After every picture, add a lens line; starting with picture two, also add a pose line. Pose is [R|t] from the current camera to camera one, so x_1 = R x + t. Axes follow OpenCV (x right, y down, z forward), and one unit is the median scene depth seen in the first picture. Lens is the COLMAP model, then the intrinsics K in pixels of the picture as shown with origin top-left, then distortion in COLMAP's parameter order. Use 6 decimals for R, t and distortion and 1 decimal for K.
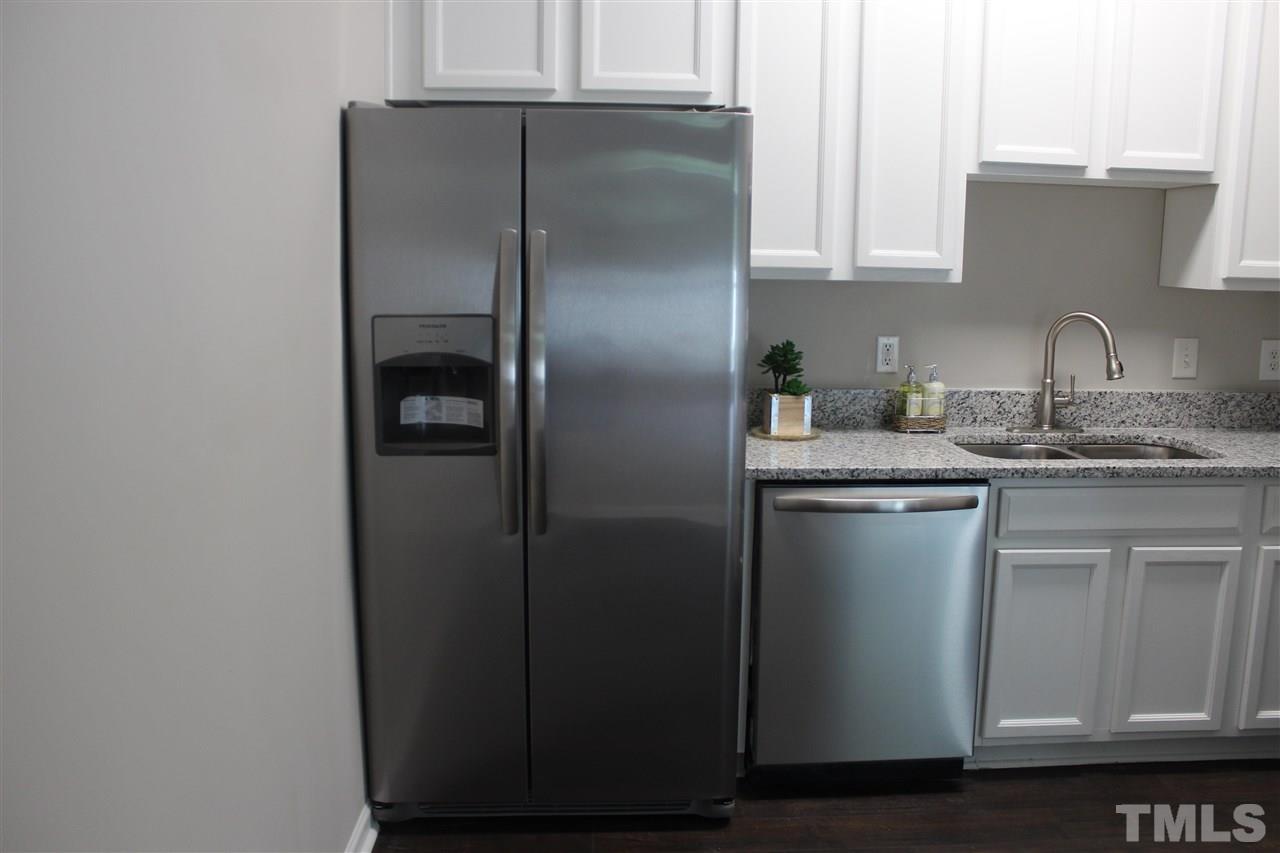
lens RADIAL K [[1058.3, 0, 647.2], [0, 1058.3, 428.3], [0, 0, 1]] dist [-0.161484, 0.129986]
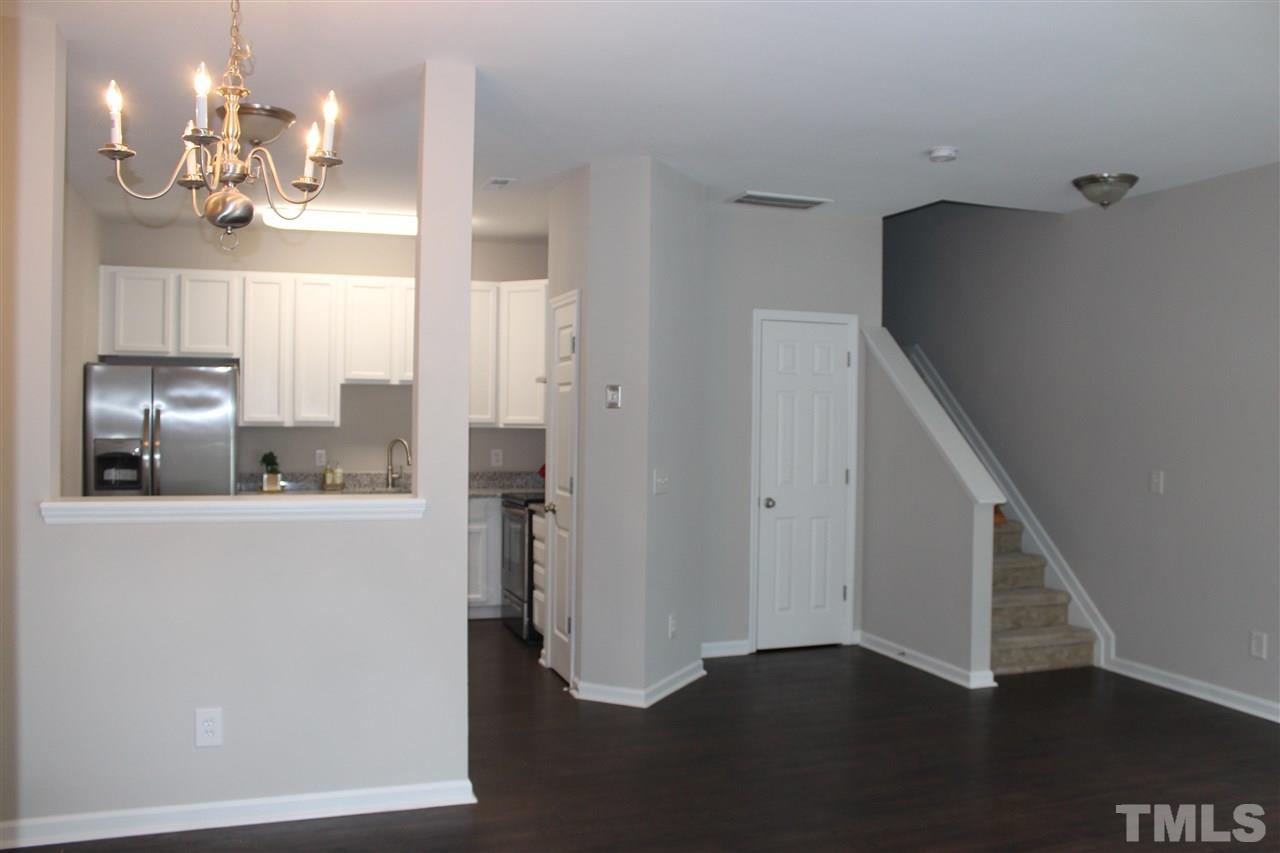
lens RADIAL K [[1058.3, 0, 647.2], [0, 1058.3, 428.3], [0, 0, 1]] dist [-0.161484, 0.129986]
pose [[0.960113, -0.006906, 0.279528, 0.313227], [0.049079, 0.988337, -0.144160, 0.263794], [-0.275272, 0.152129, 0.949253, -1.594280]]
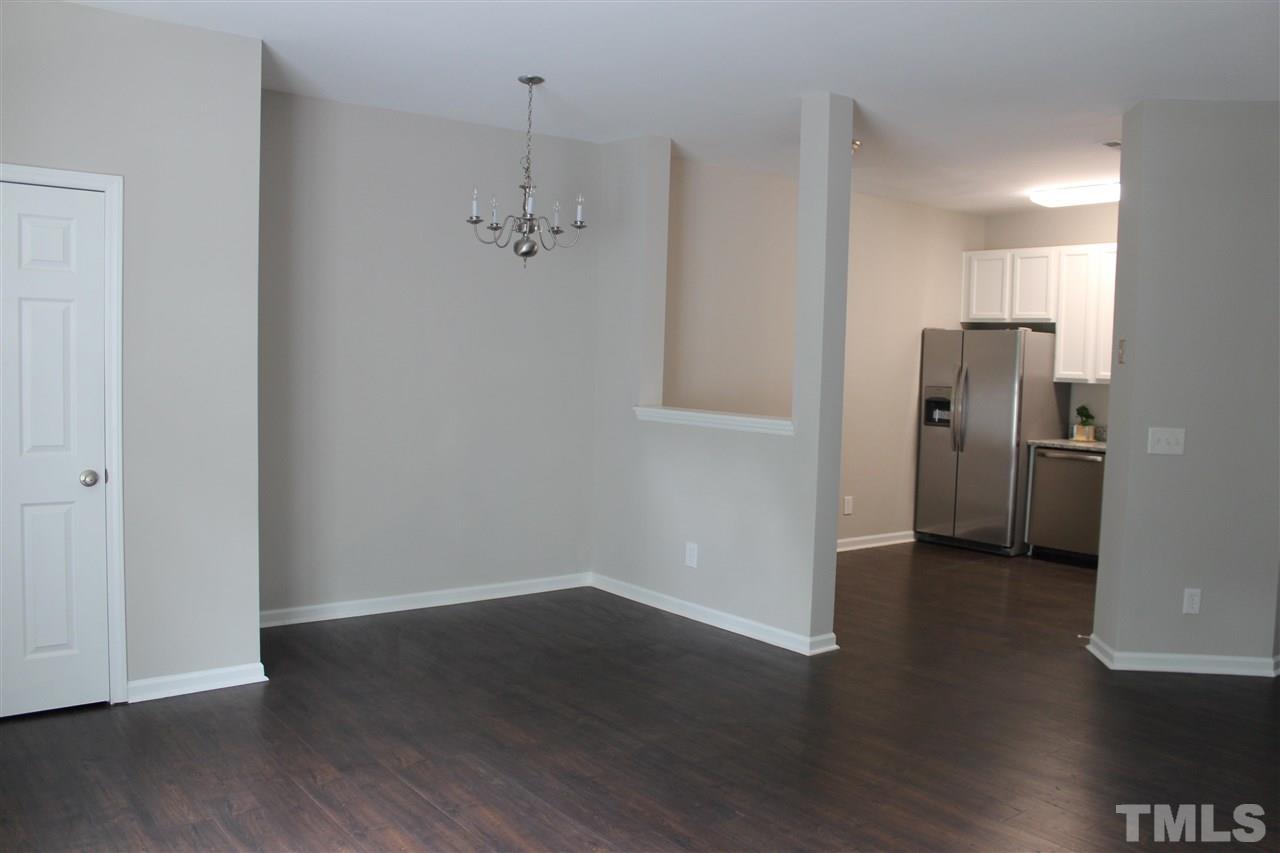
lens RADIAL K [[1058.3, 0, 647.2], [0, 1058.3, 428.3], [0, 0, 1]] dist [-0.161484, 0.129986]
pose [[0.586850, 0.058361, -0.807590, 1.706405], [-0.156246, 0.986815, -0.042226, 0.275109], [0.794477, 0.150963, 0.588231, -1.520003]]
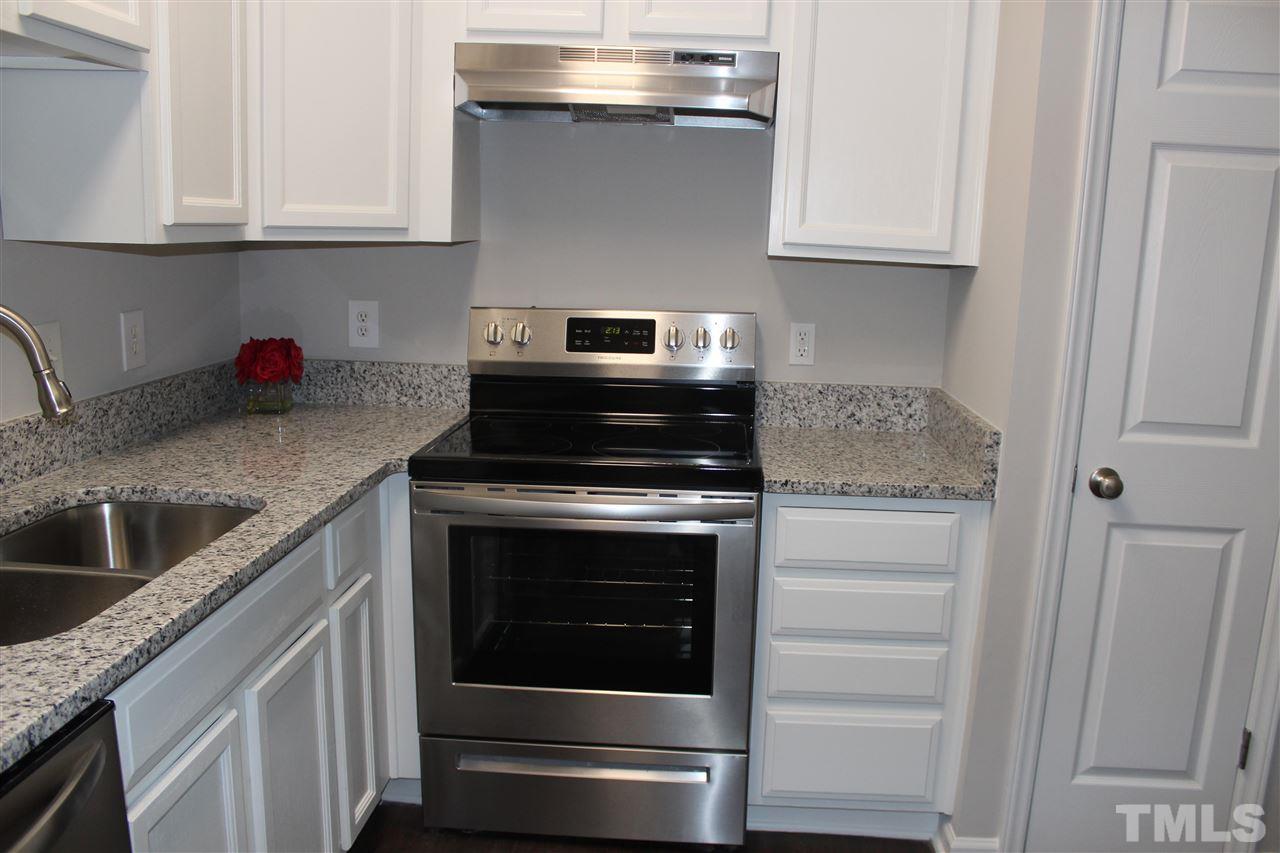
lens RADIAL K [[1058.3, 0, 647.2], [0, 1058.3, 428.3], [0, 0, 1]] dist [-0.161484, 0.129986]
pose [[0.110667, -0.197072, 0.974123, -0.047013], [0.128712, 0.974731, 0.182573, -0.104075], [-0.985488, 0.105176, 0.133236, 0.644376]]
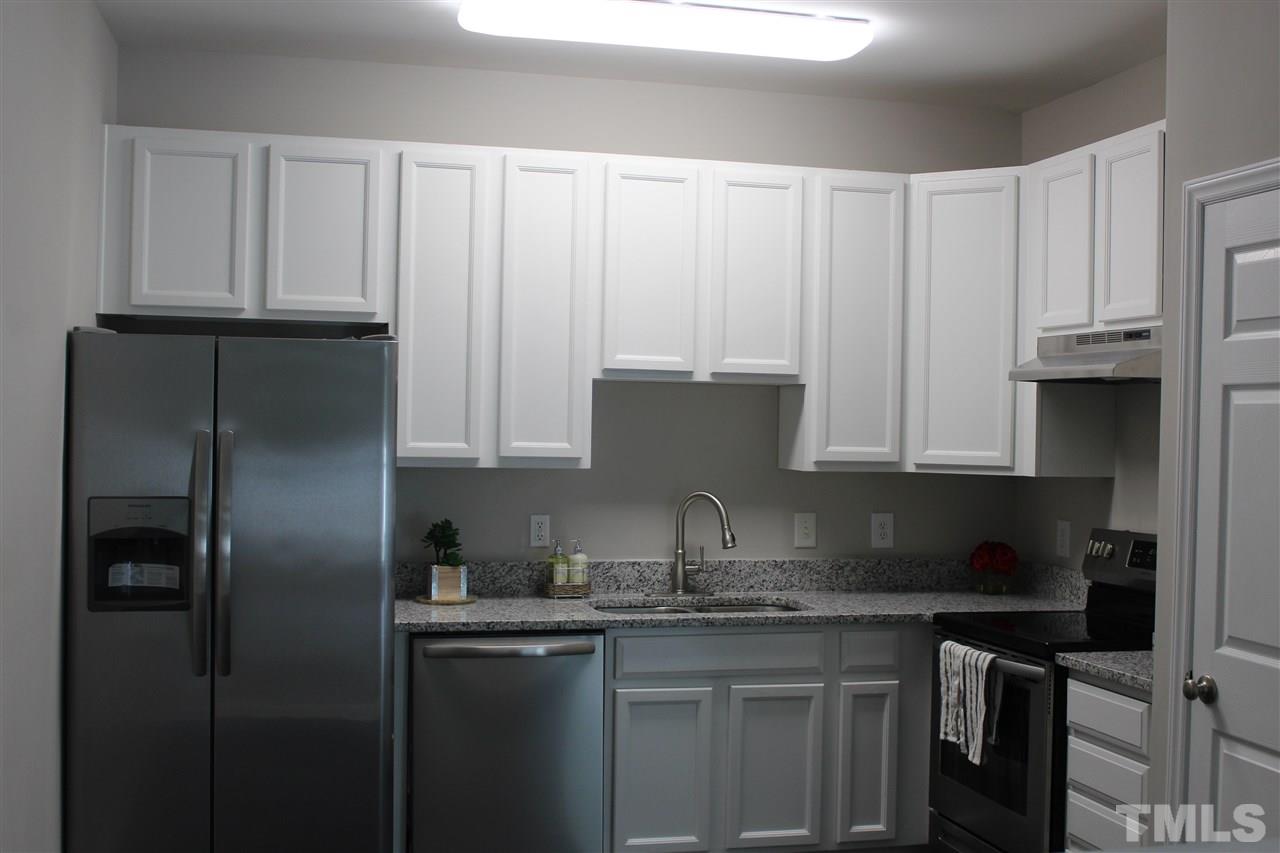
lens RADIAL K [[1403.1, 0, 640.0], [0, 1403.1, 426.5], [0, 0, 1]] dist [-0.094661, 0.013406]
pose [[0.983551, 0.004551, 0.180574, 0.067512], [0.024168, 0.987378, -0.156524, 0.066511], [-0.179007, 0.158313, 0.971027, -0.587200]]
